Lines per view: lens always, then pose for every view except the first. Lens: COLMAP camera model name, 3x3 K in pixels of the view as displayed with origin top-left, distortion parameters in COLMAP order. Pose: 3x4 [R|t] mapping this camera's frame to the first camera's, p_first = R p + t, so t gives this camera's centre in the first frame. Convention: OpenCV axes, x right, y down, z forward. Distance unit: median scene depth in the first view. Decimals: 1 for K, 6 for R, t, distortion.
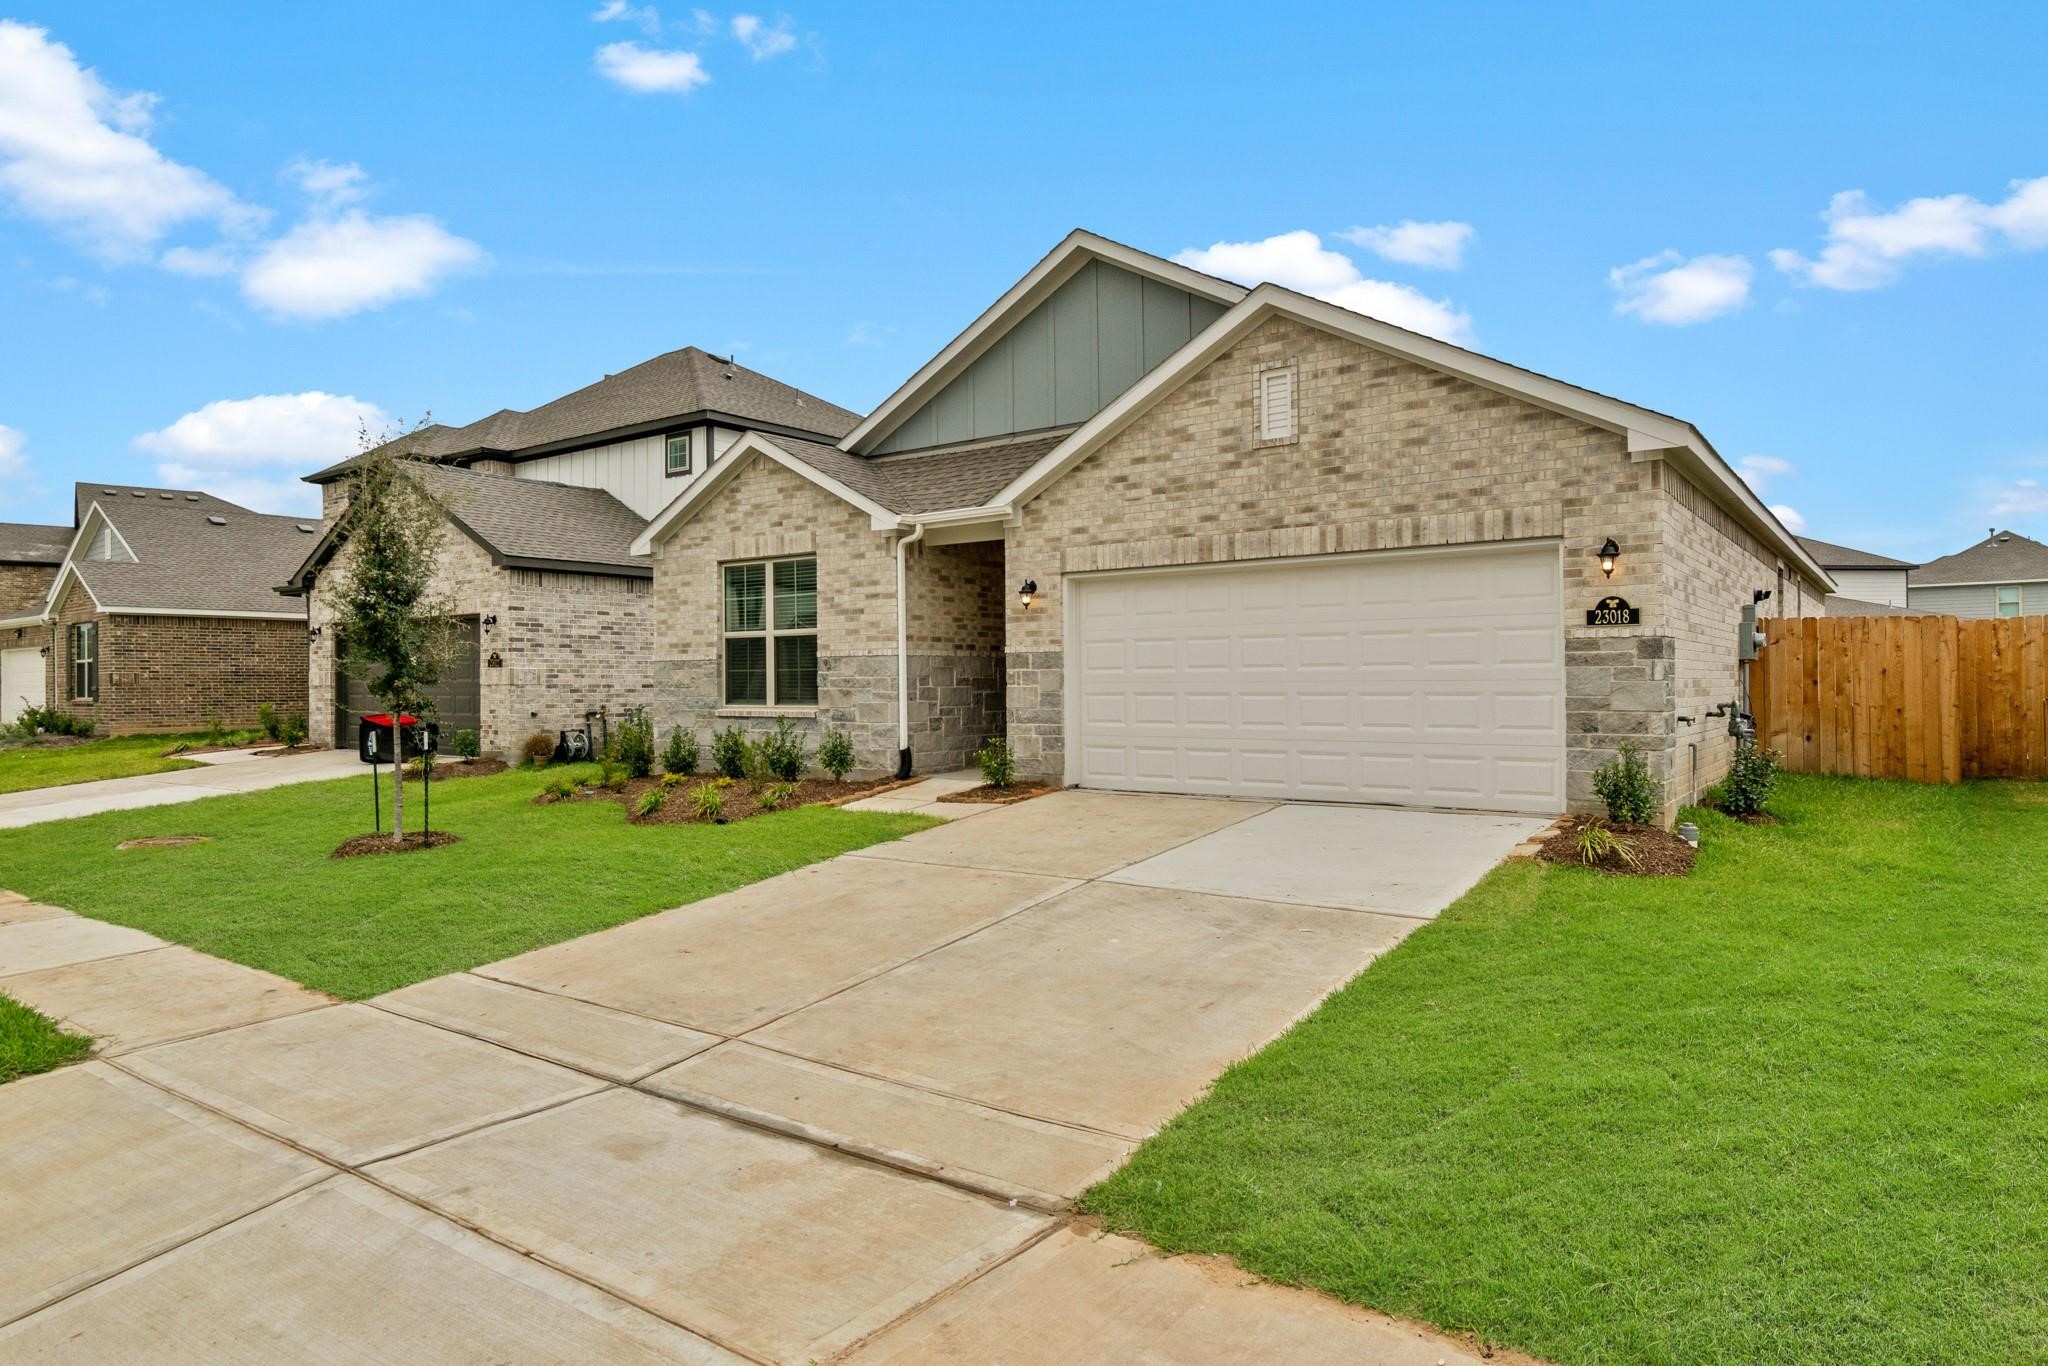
lens RADIAL K [[1173.1, 0, 1023.8], [0, 1173.1, 677.2], [0, 0, 1]] dist [0.002096, 0.000288]
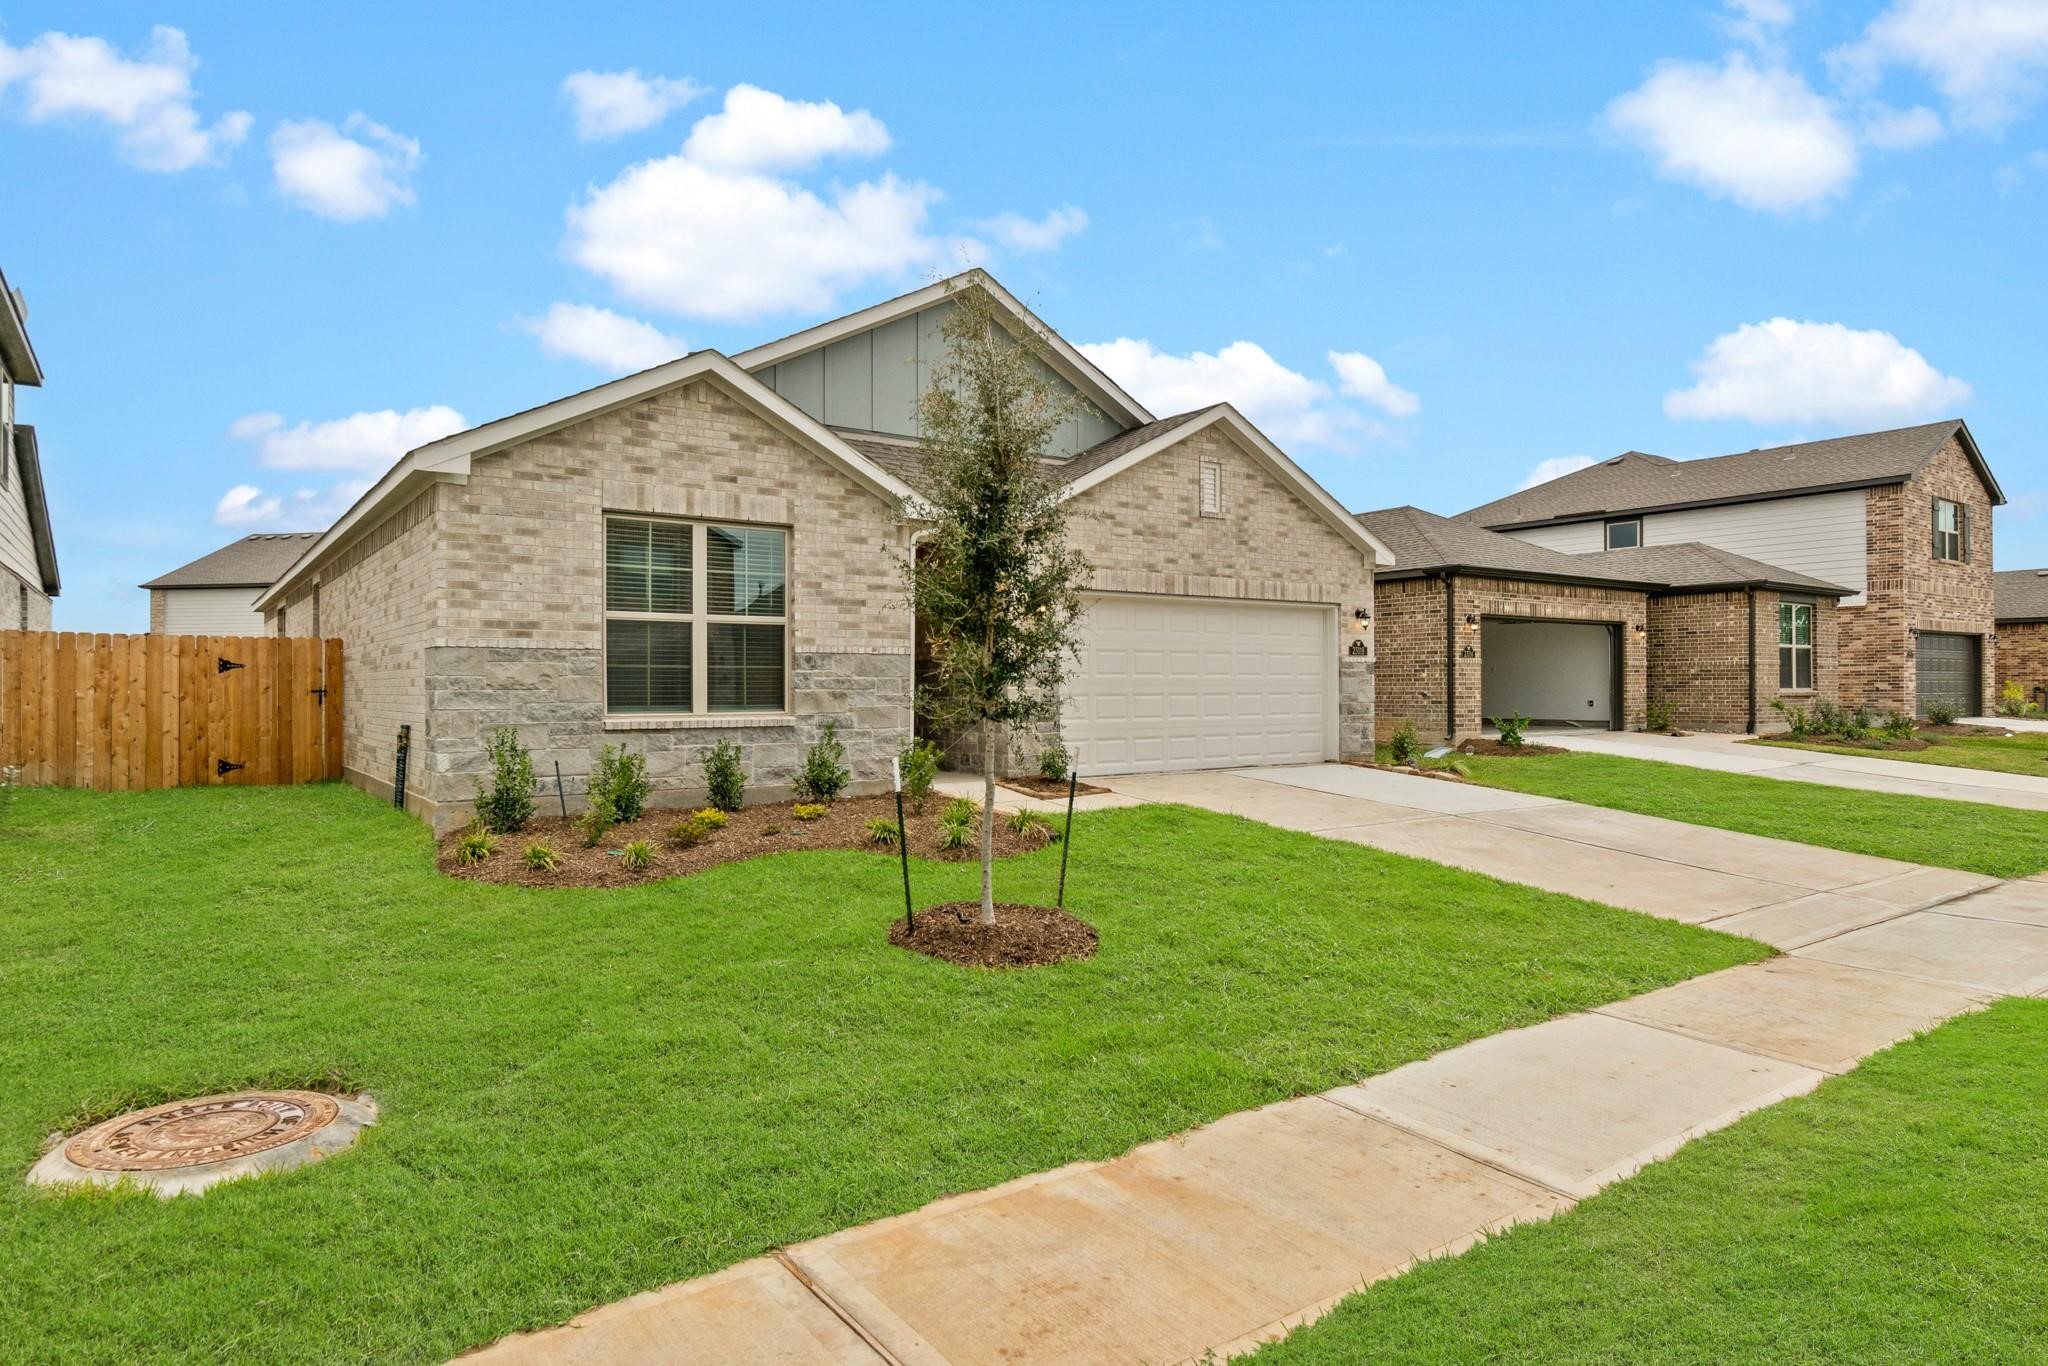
lens RADIAL K [[1173.1, 0, 1023.1], [0, 1173.1, 685.4], [0, 0, 1]] dist [0.002096, 0.000288]
pose [[0.327422, 0.011202, 0.944812, -0.937941], [-0.000947, 0.999933, -0.011527, 0.016079], [-0.944878, 0.002879, 0.327411, 0.598409]]
